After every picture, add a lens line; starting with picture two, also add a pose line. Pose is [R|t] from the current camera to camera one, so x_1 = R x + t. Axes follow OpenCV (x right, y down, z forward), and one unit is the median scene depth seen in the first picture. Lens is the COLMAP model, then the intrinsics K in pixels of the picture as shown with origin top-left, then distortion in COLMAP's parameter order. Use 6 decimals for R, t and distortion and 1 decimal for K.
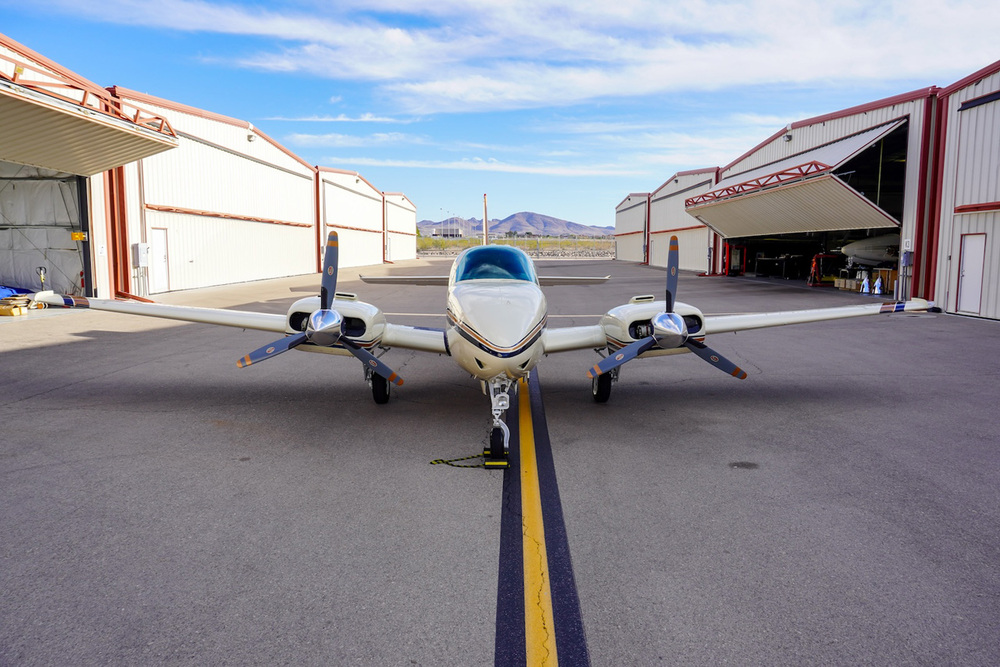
lens RADIAL K [[714.8, 0, 500.0], [0, 714.8, 333.5], [0, 0, 1]] dist [-0.010854, -0.005189]
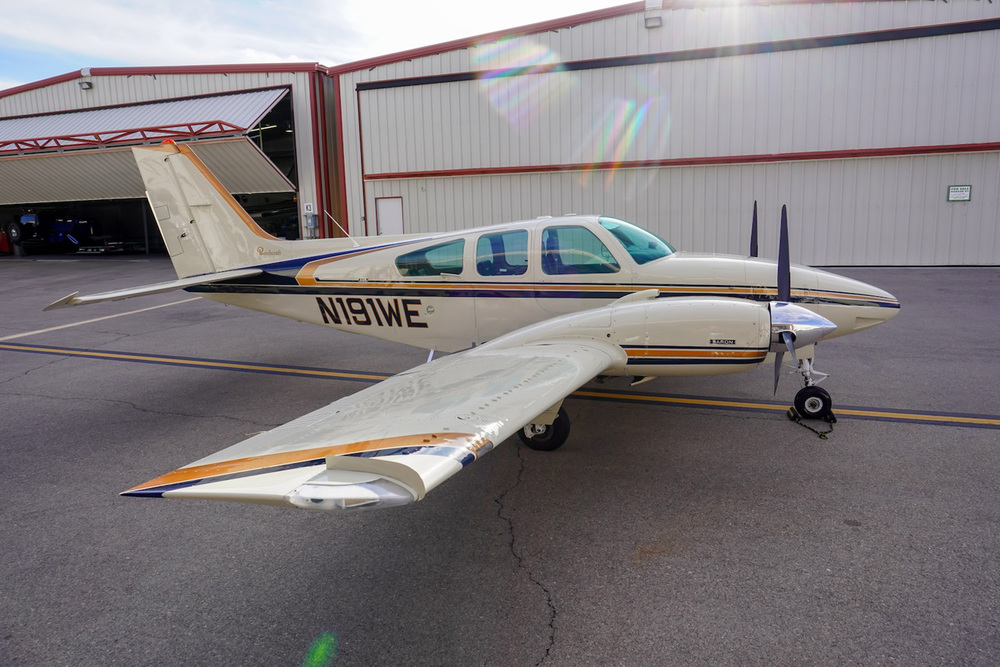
lens RADIAL K [[714.8, 0, 500.0], [0, 714.8, 333.5], [0, 0, 1]] dist [-0.010854, -0.005189]
pose [[0.265179, -0.185315, 0.946223, -0.429028], [0.140438, 0.978315, 0.152242, -0.064553], [-0.953917, 0.092514, 0.285454, 0.442746]]
